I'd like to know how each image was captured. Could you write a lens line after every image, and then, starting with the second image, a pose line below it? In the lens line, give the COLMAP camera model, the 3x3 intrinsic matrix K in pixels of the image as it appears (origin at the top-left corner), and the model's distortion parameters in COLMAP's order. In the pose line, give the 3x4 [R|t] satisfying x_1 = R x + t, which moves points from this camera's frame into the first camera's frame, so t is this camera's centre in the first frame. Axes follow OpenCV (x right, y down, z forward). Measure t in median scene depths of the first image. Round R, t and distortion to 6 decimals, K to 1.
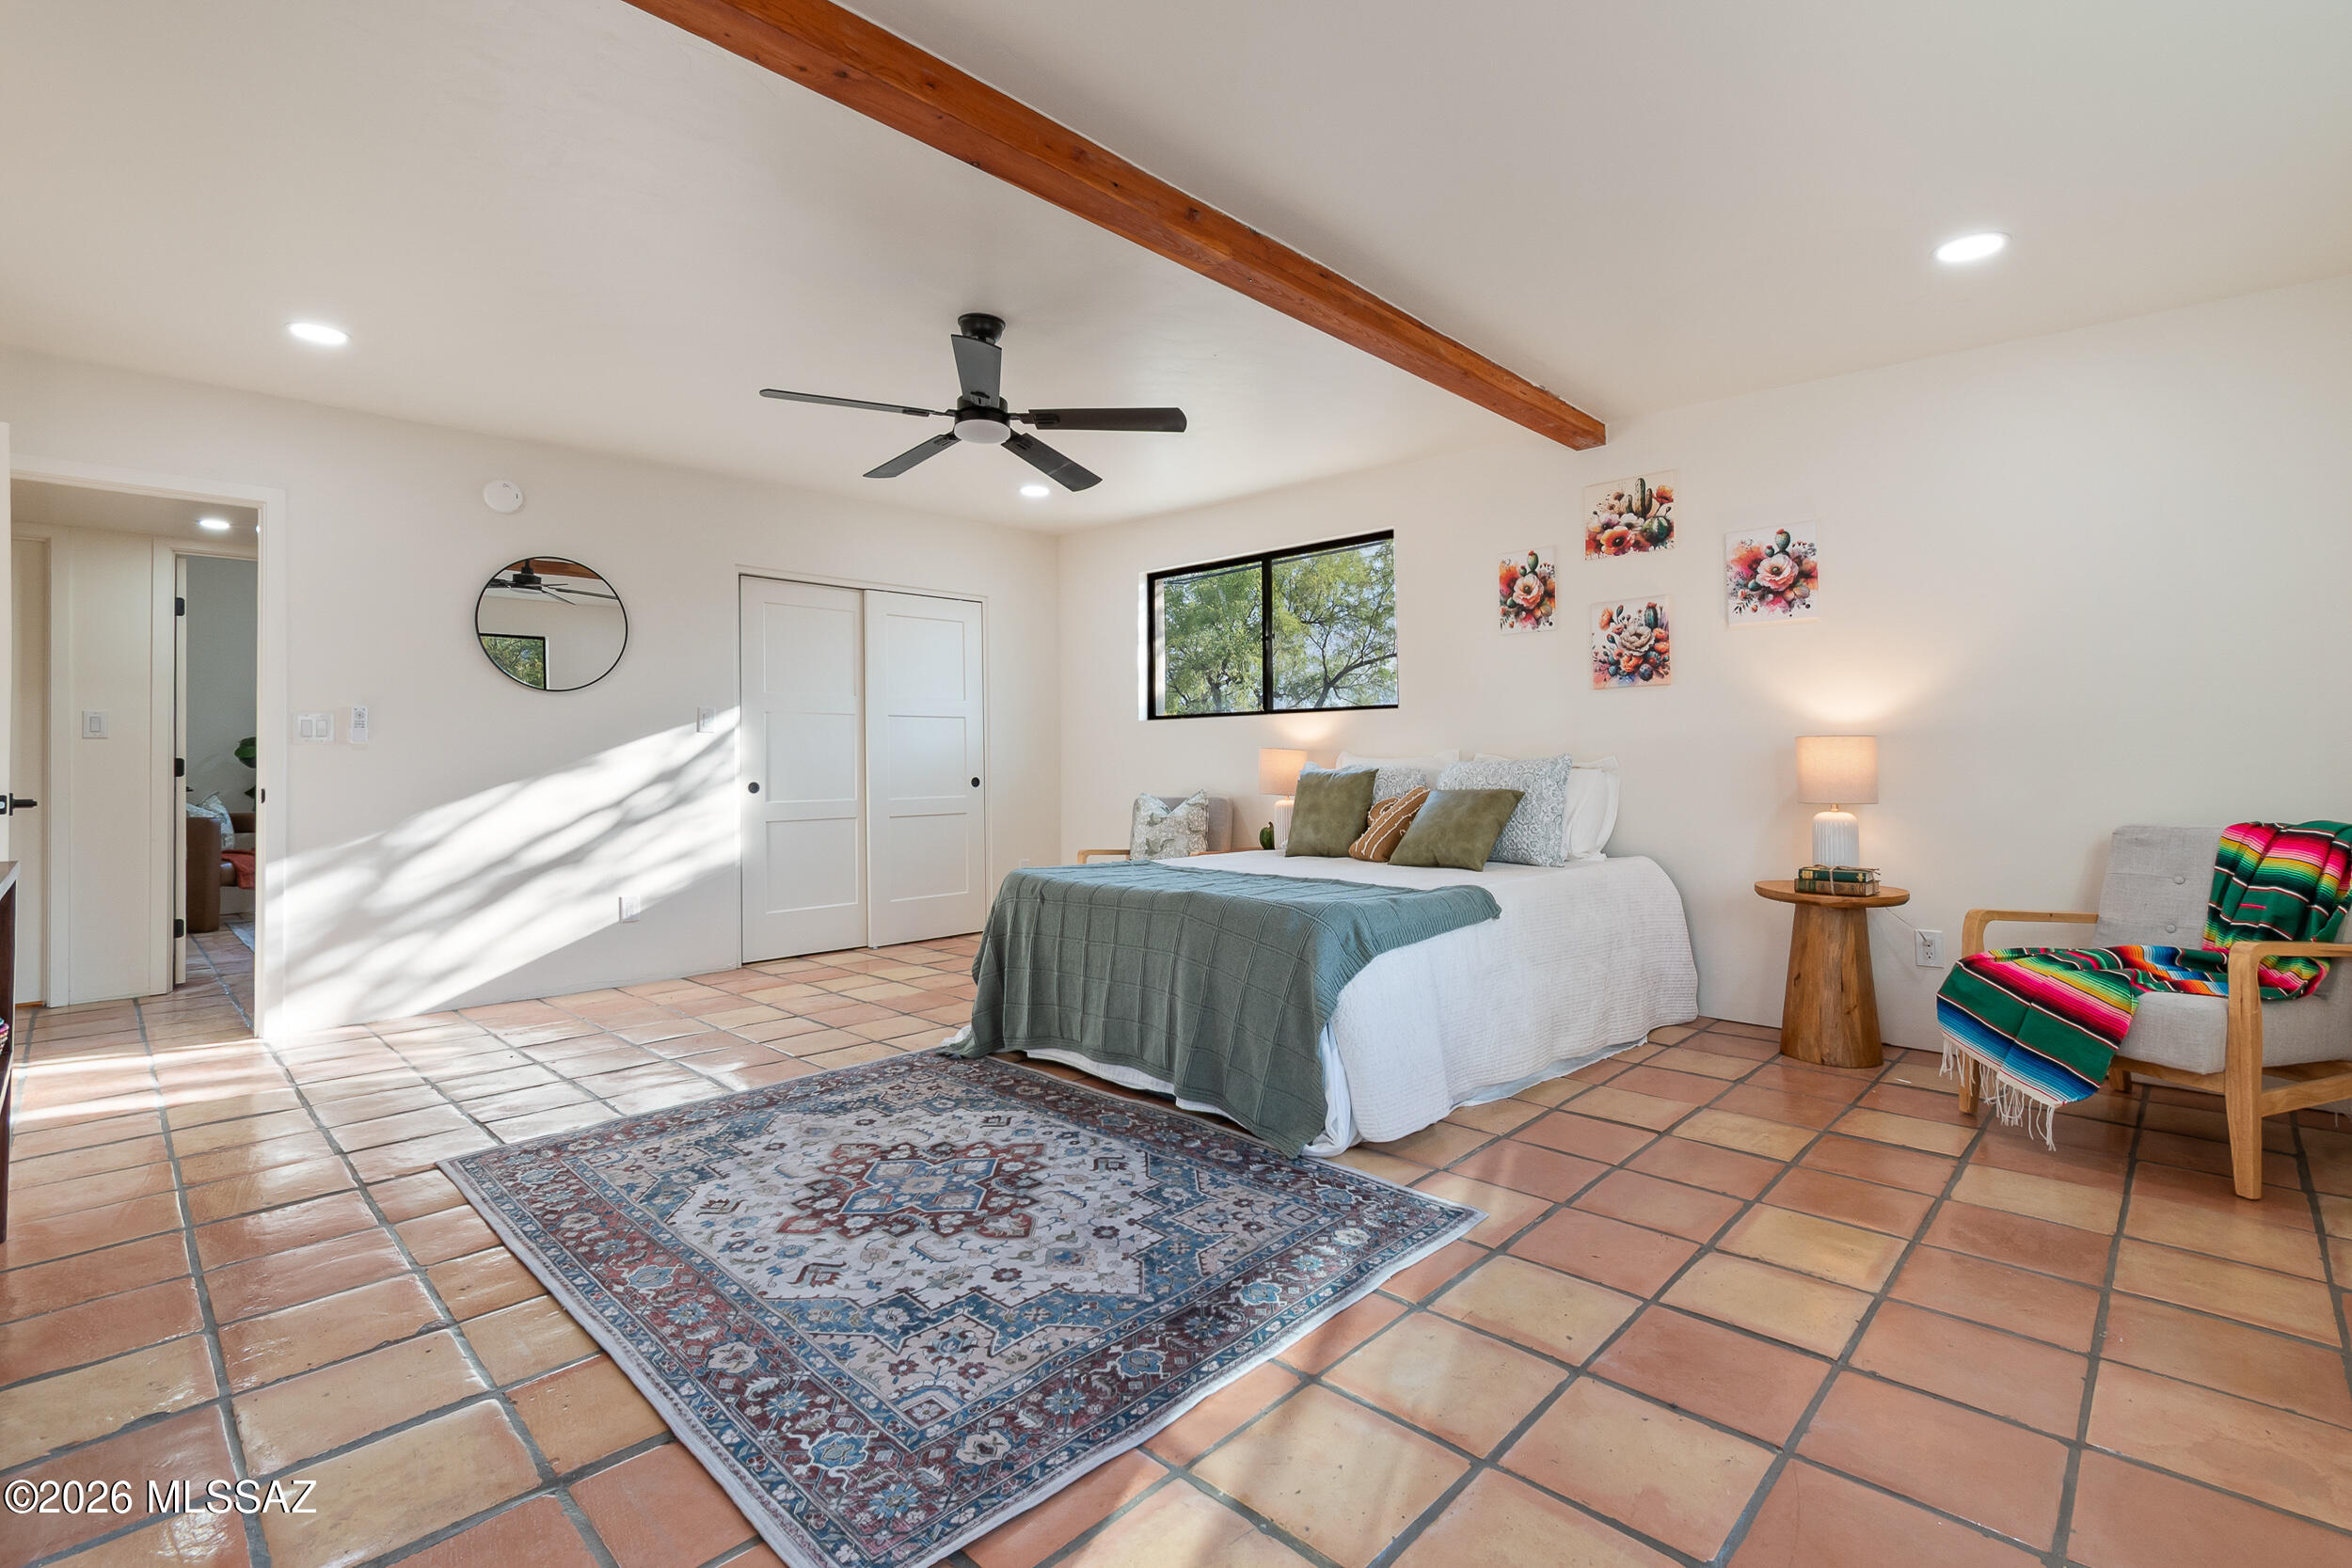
lens RADIAL K [[1062.5, 0, 1215.9], [0, 1062.5, 750.4], [0, 0, 1]] dist [0.000987, 0.001284]
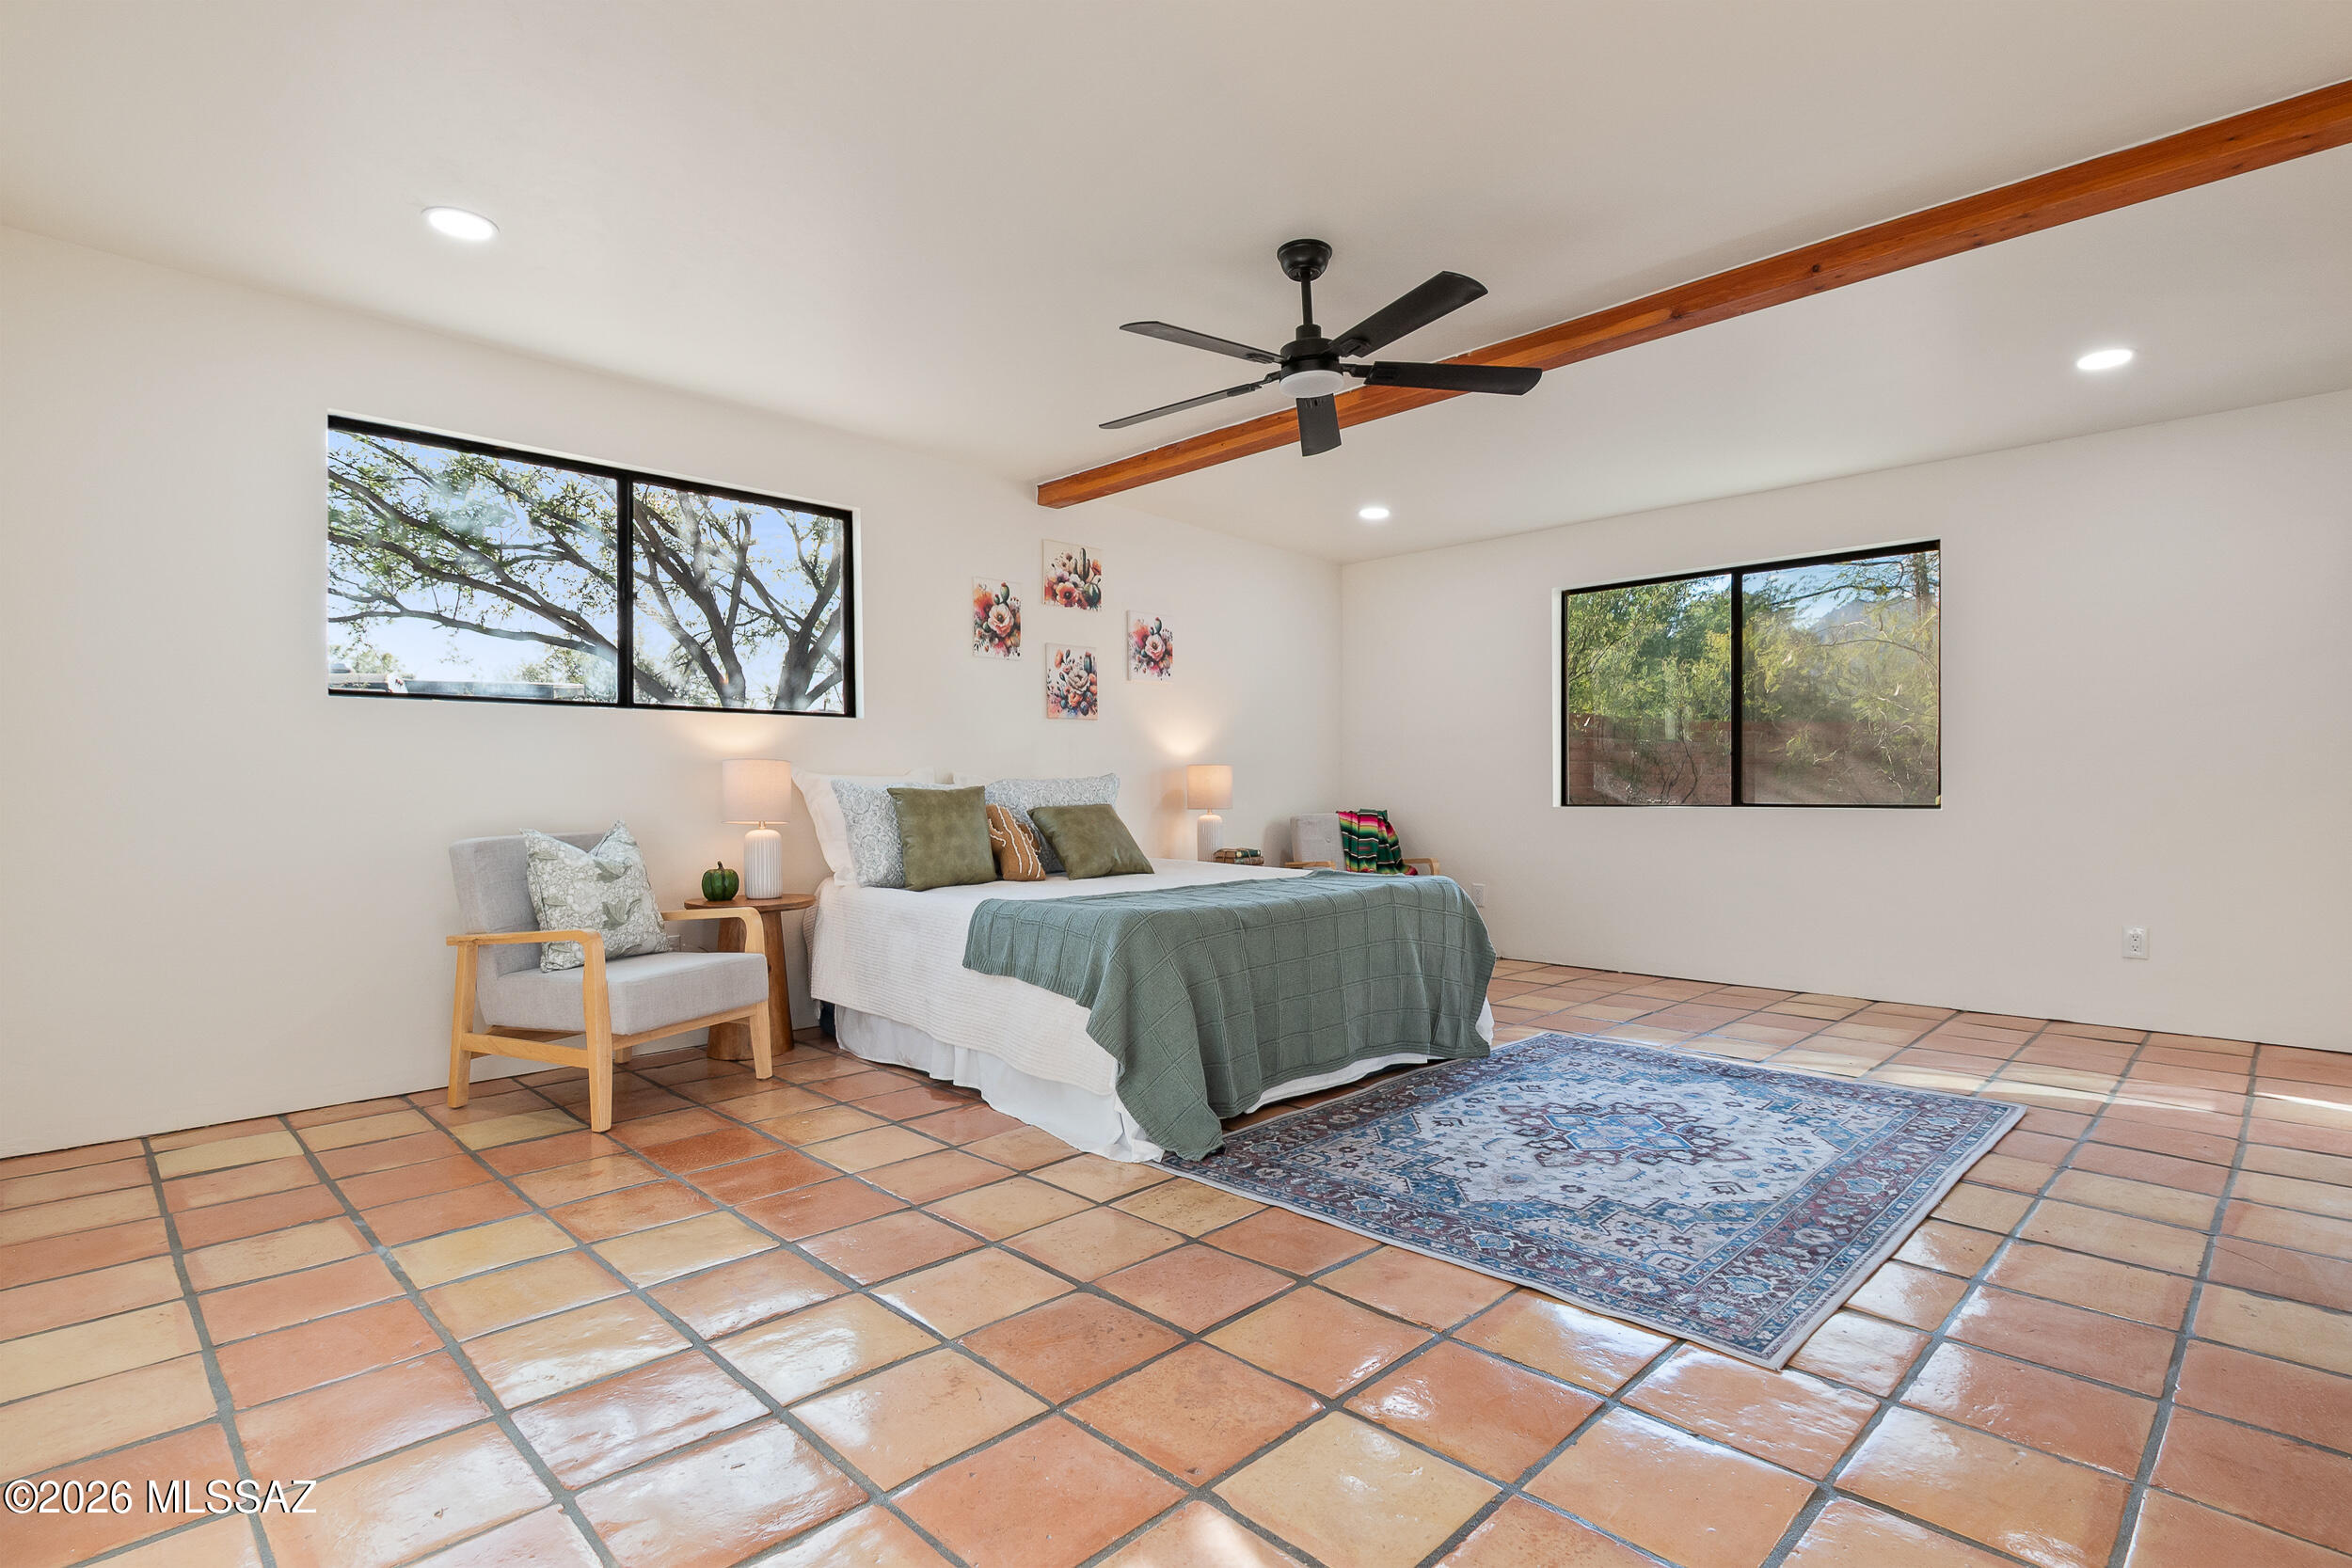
lens RADIAL K [[1143.2, 0, 1180.0], [0, 1143.2, 789.4], [0, 0, 1]] dist [-0.000726, -0.000765]
pose [[0.036329, 0.007322, 0.999313, -1.496645], [-0.005183, 0.999961, -0.007139, 0.047407], [-0.999326, -0.004920, 0.036366, 1.393700]]
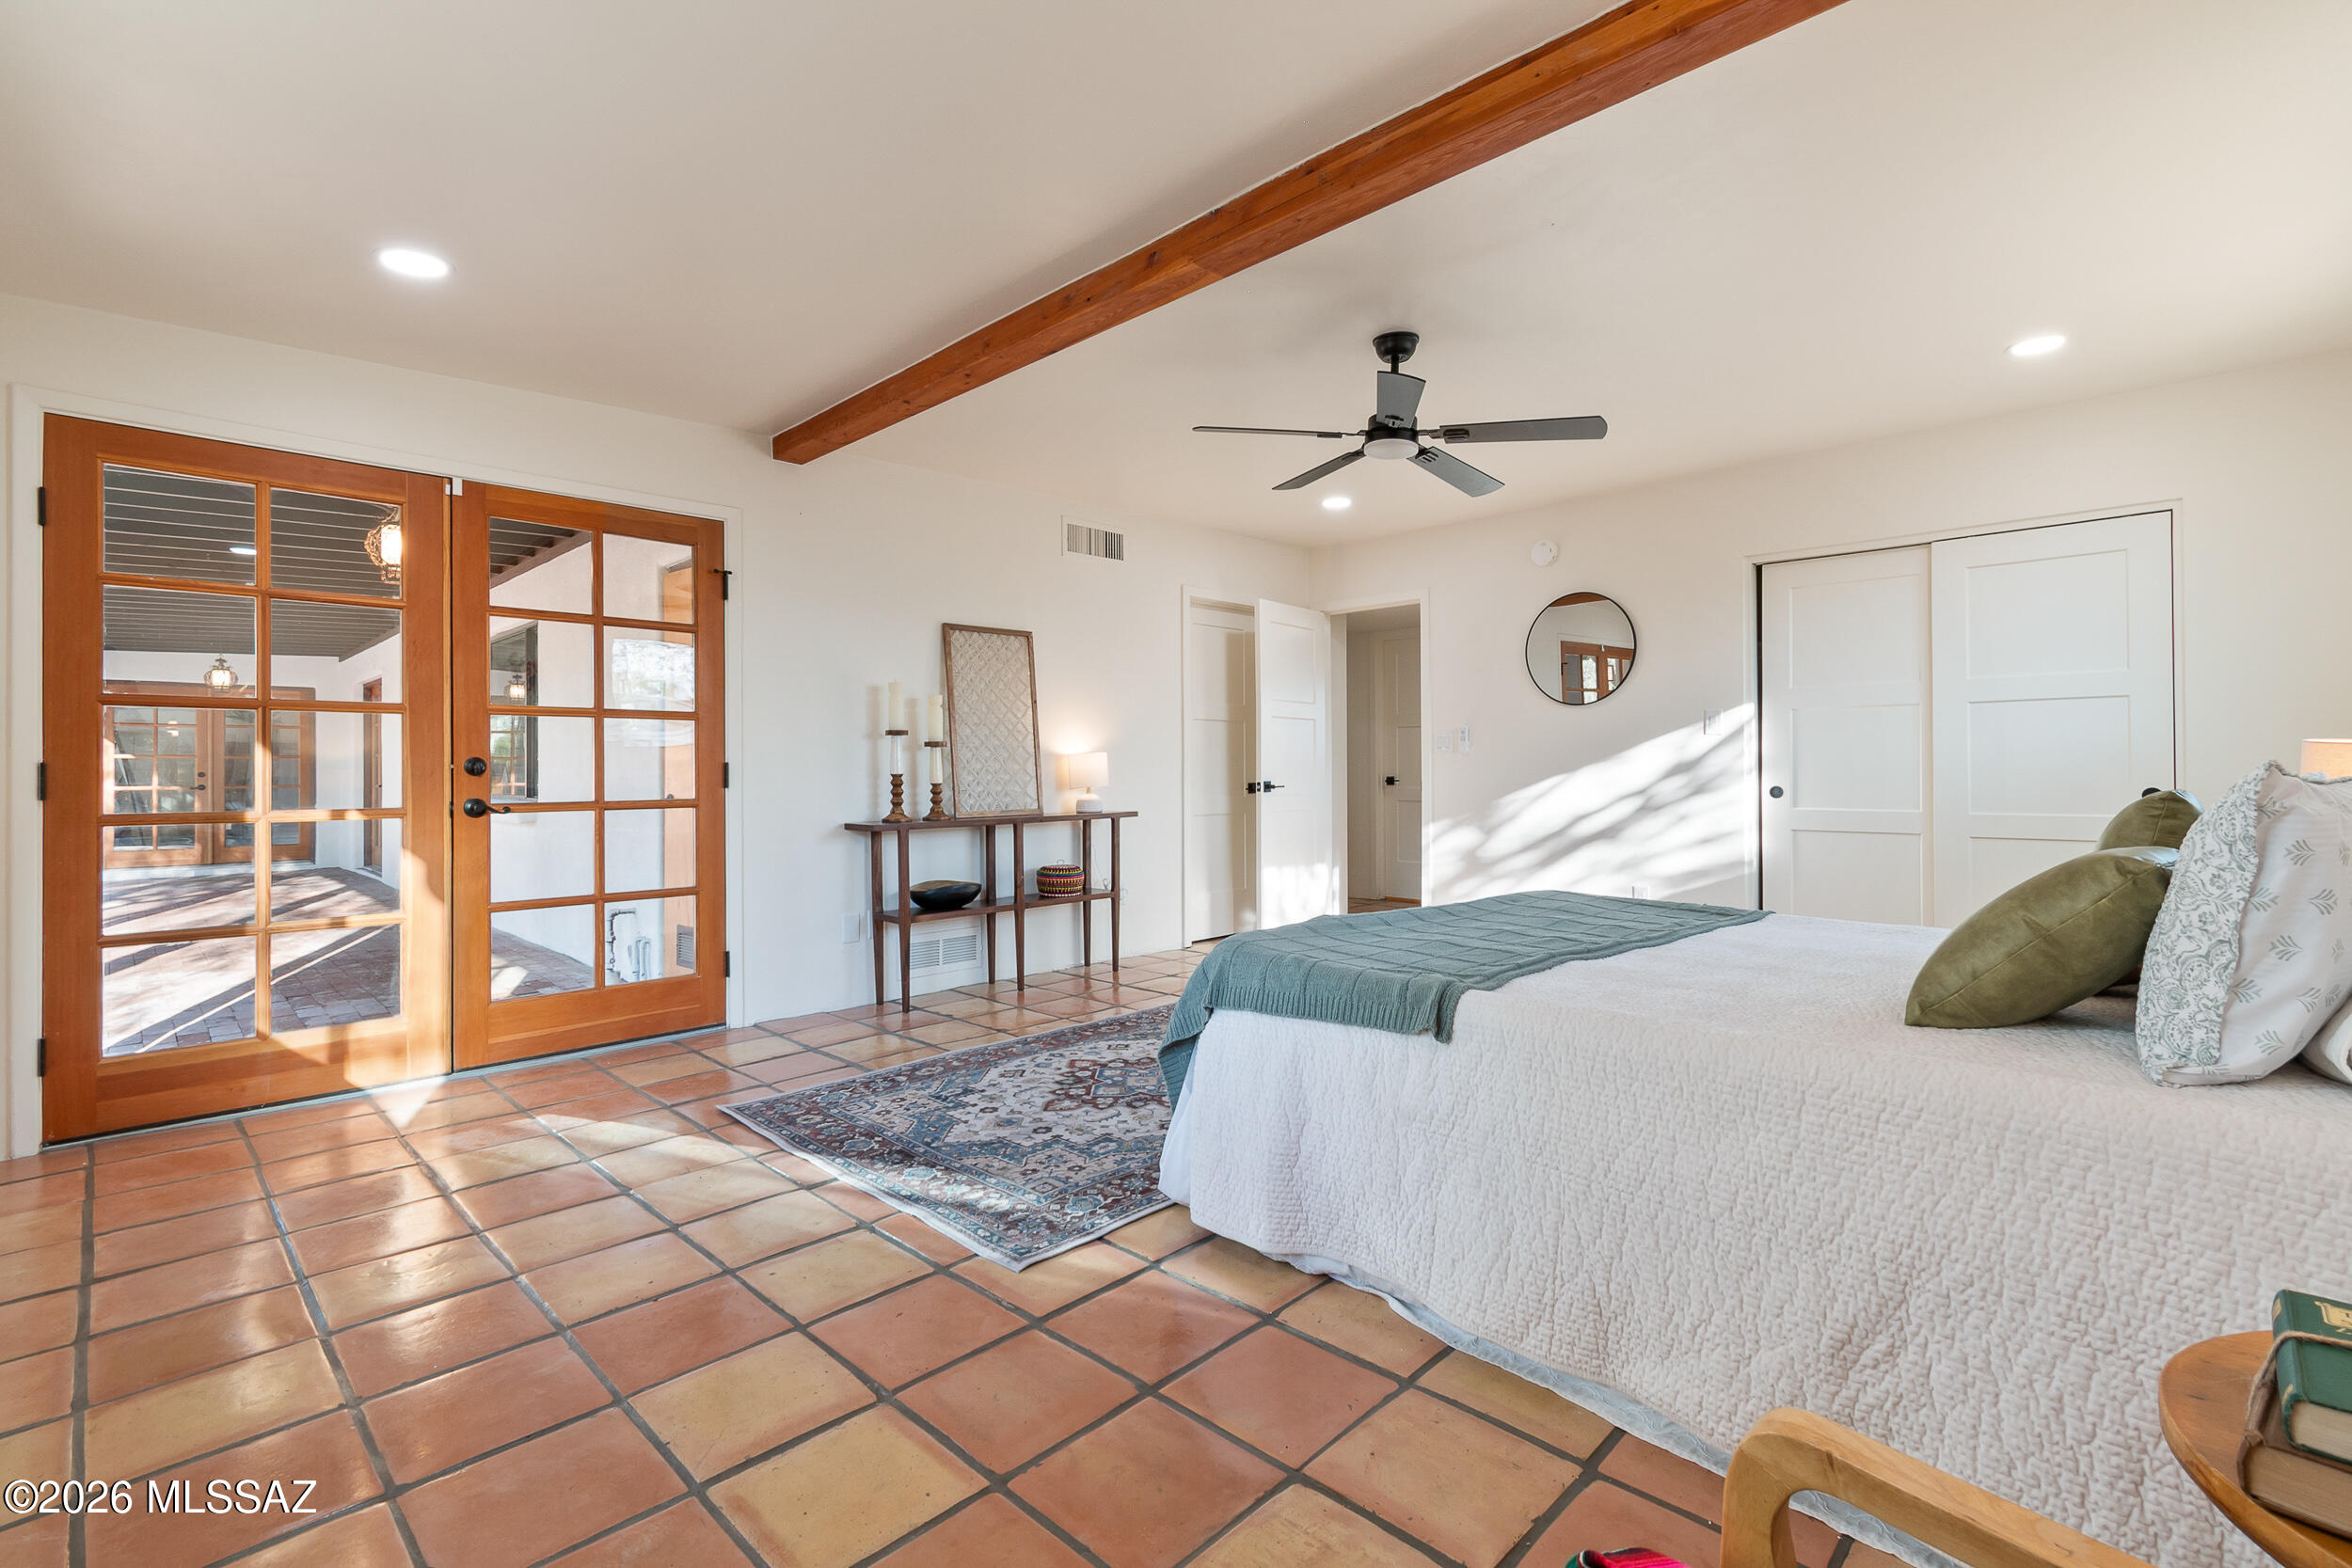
lens RADIAL K [[1062.5, 0, 1176.4], [0, 1062.5, 772.0], [0, 0, 1]] dist [0.000987, 0.001284]
pose [[-0.026026, 0.012517, -0.999583, 1.060657], [0.018017, 0.999765, 0.012050, -0.005123], [0.999499, -0.017696, -0.026246, 1.060045]]
